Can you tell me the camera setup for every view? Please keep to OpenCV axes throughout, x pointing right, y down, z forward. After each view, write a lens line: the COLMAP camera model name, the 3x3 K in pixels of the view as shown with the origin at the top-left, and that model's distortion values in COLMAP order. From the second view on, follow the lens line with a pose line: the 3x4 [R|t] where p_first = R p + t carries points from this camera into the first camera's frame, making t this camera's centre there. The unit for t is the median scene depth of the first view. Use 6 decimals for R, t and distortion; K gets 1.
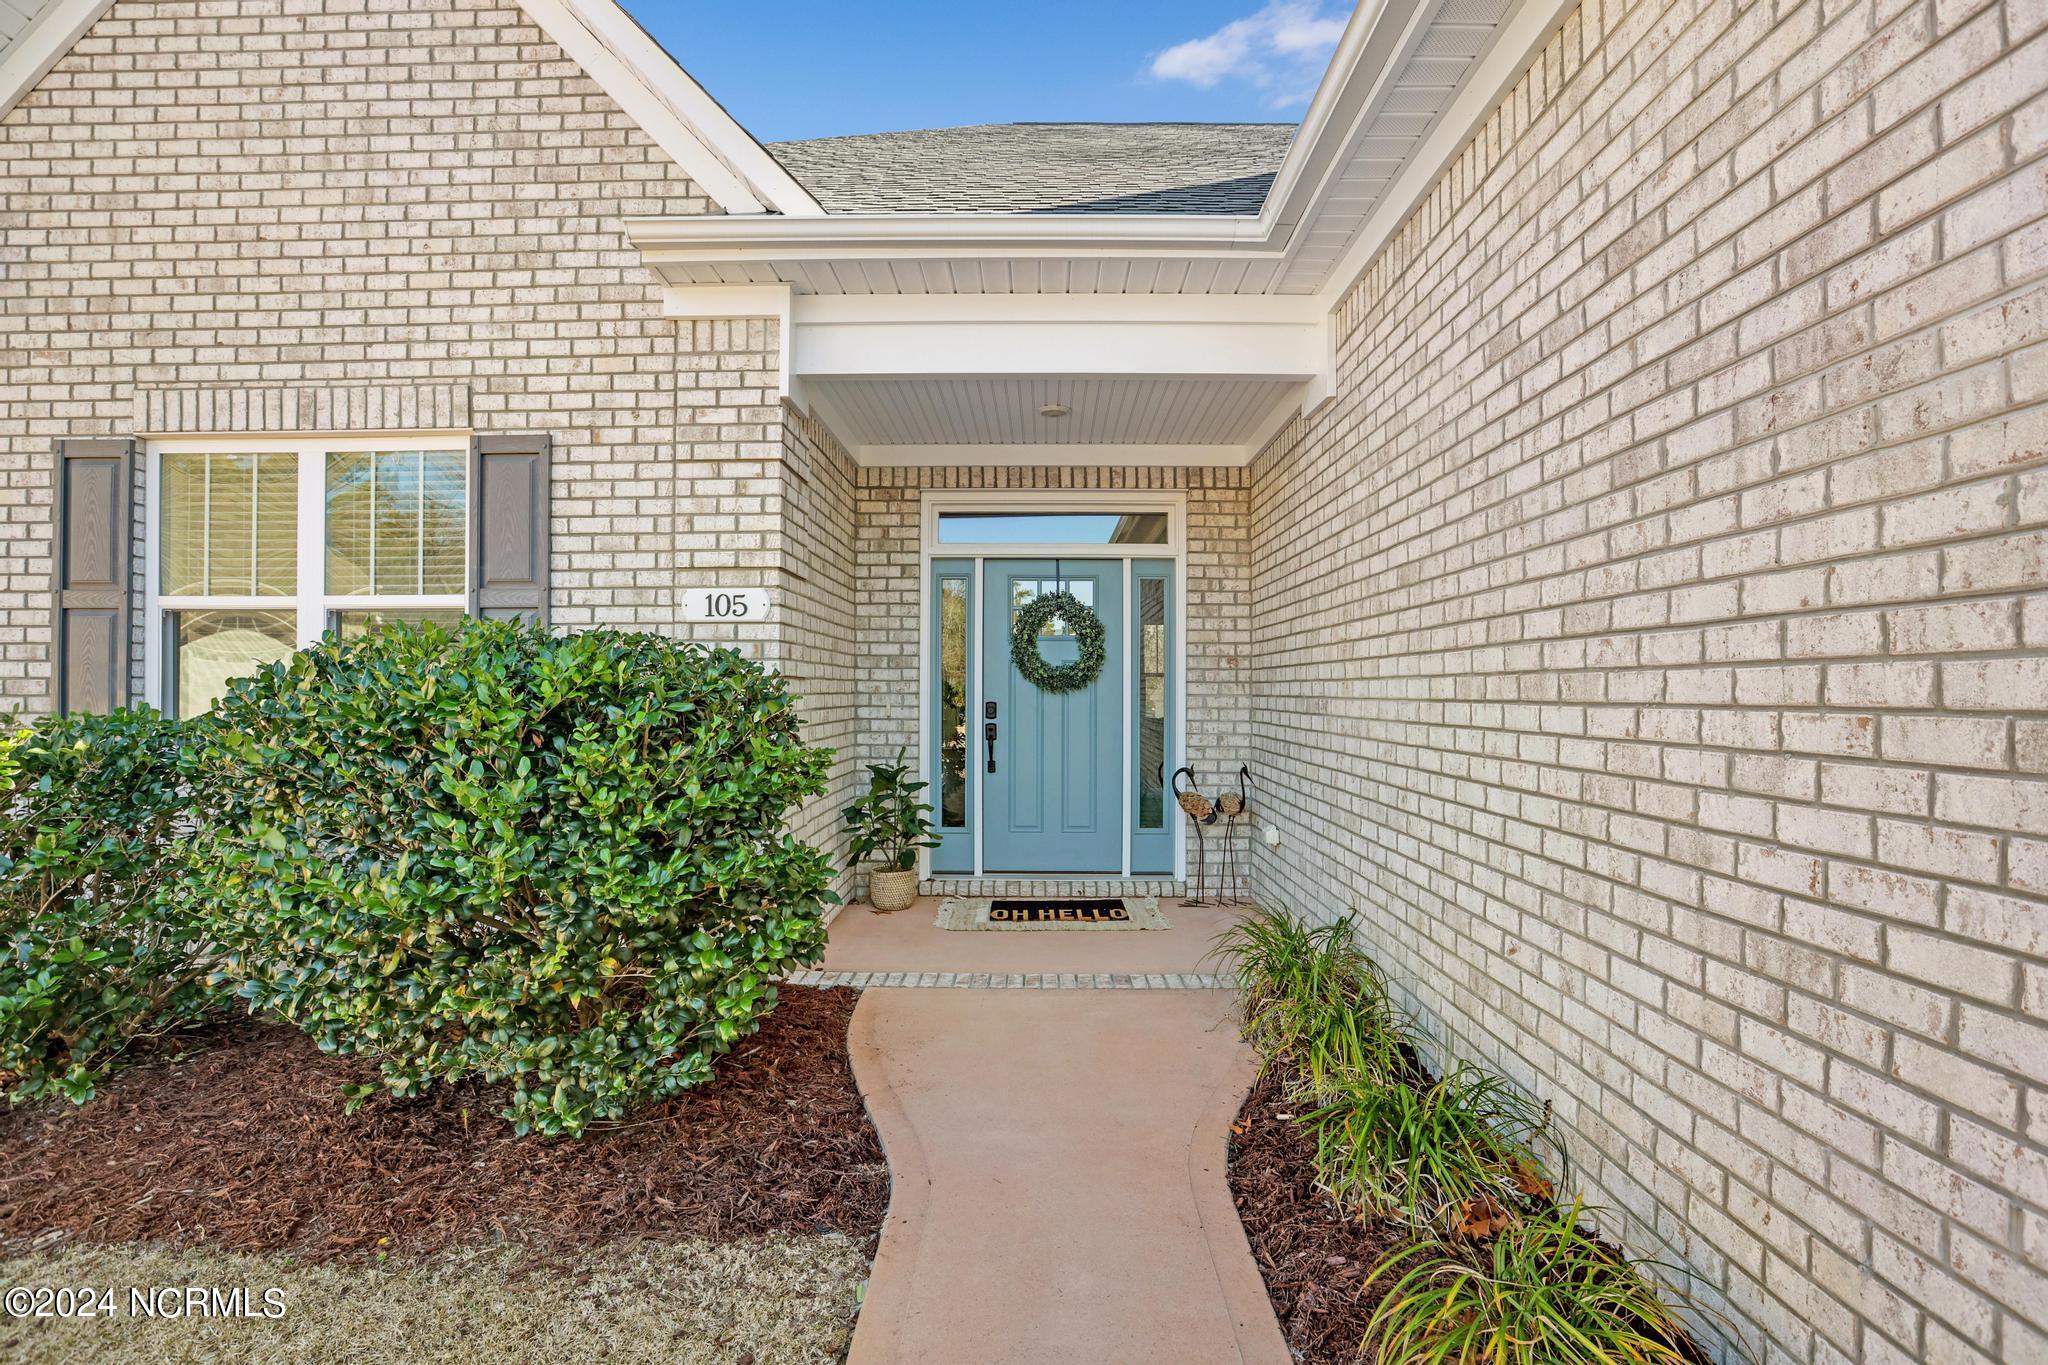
lens RADIAL K [[932.6, 0, 1028.7], [0, 932.6, 684.1], [0, 0, 1]] dist [-0.046798, 0.015327]
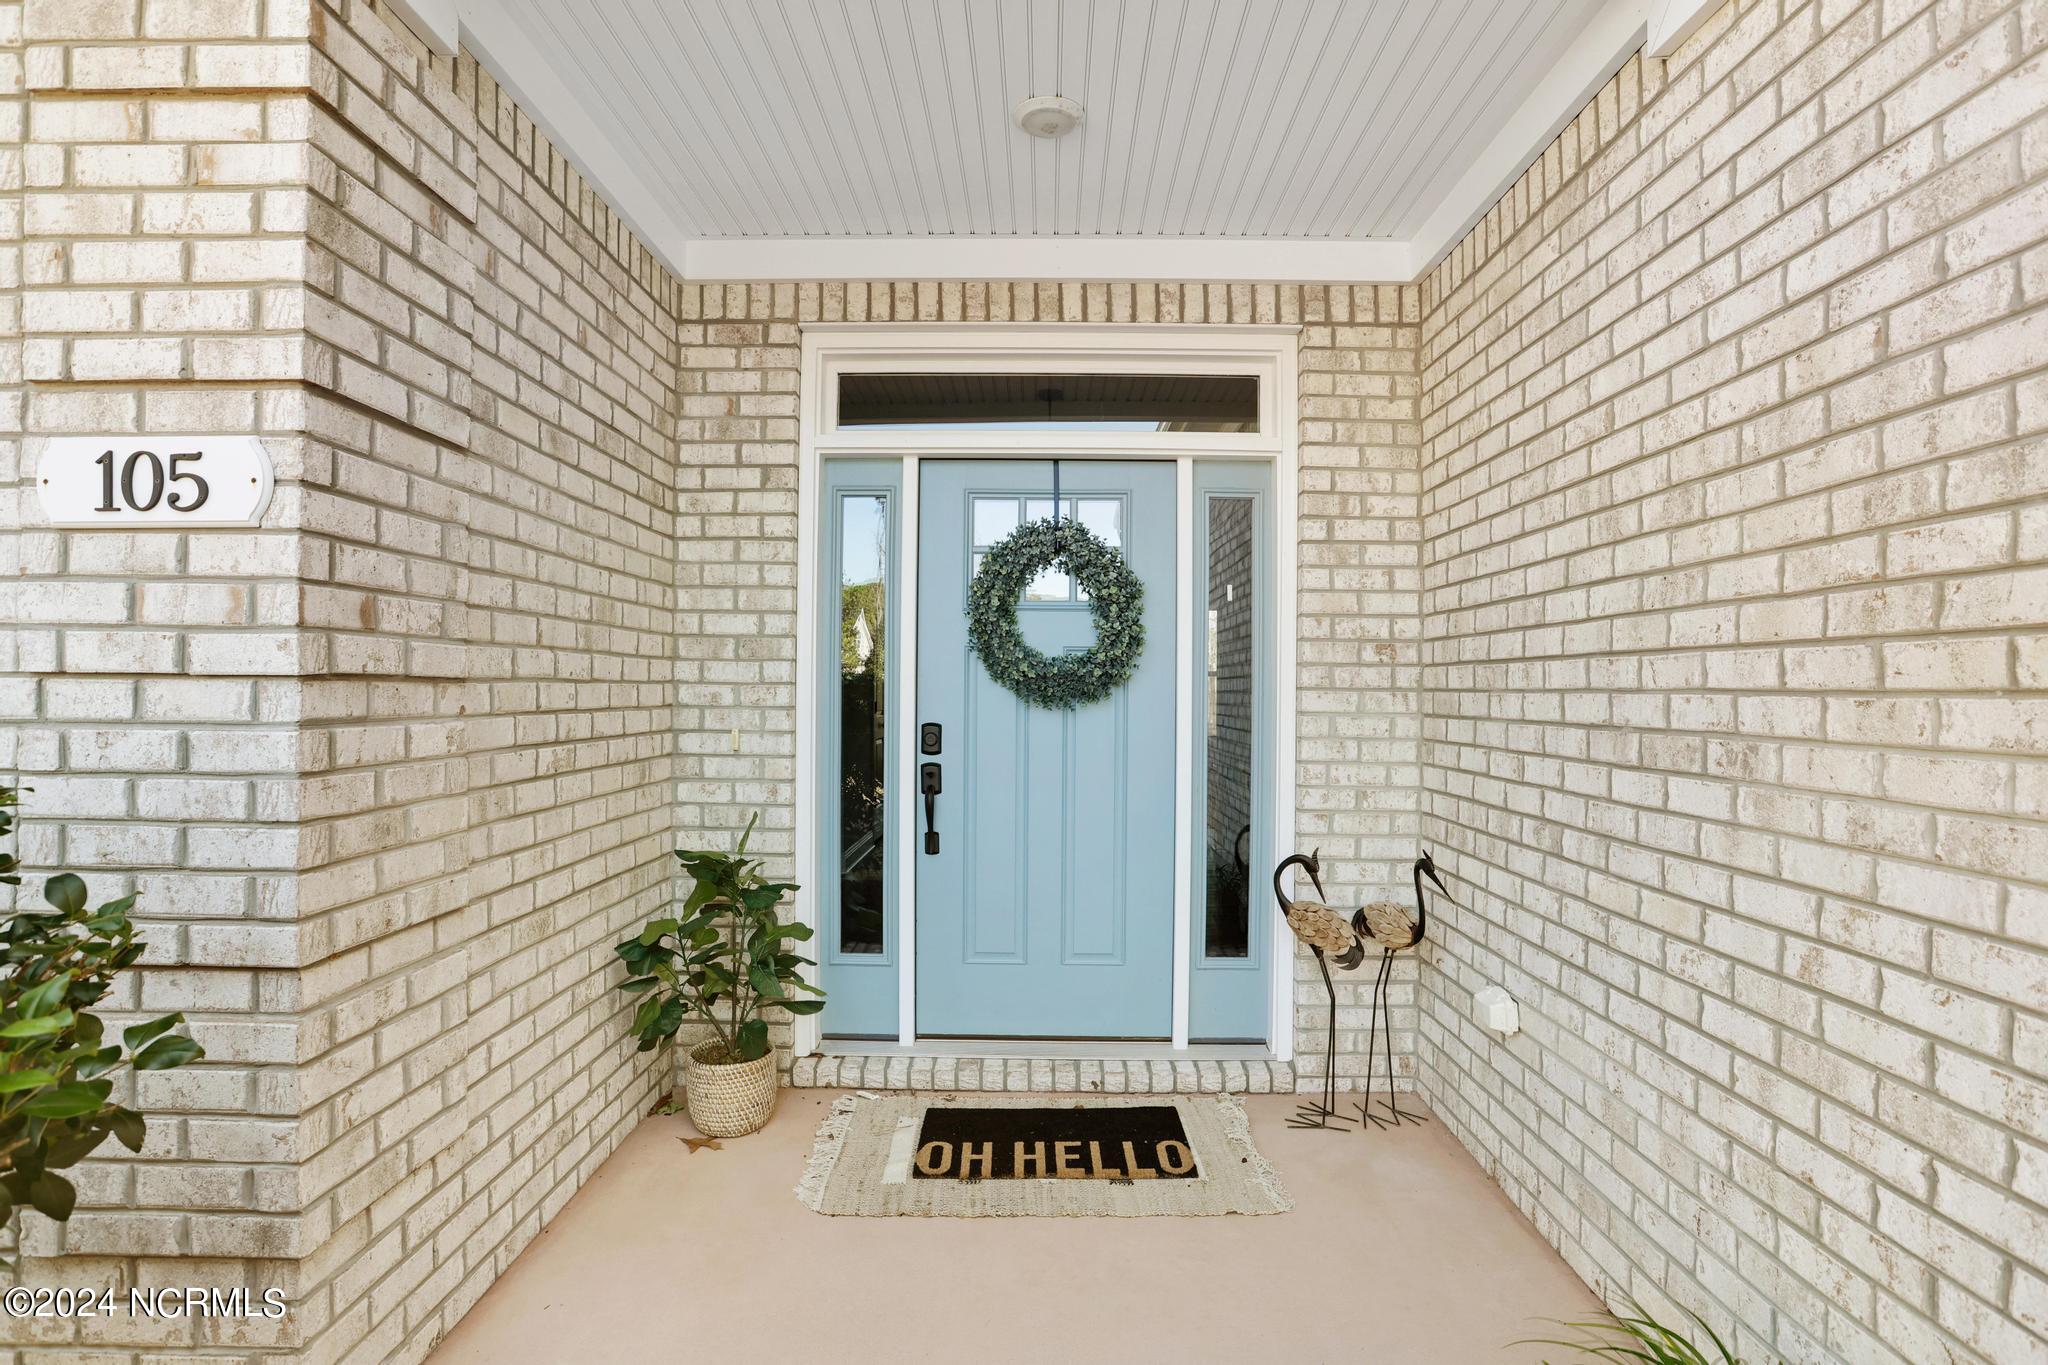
lens RADIAL K [[932.6, 0, 1028.7], [0, 932.6, 684.1], [0, 0, 1]] dist [-0.046798, 0.015327]
pose [[0.999987, 0.004976, -0.001474, 0.016965], [-0.004973, 0.999985, 0.002125, -0.005117], [0.001485, -0.002118, 0.999997, 0.472180]]
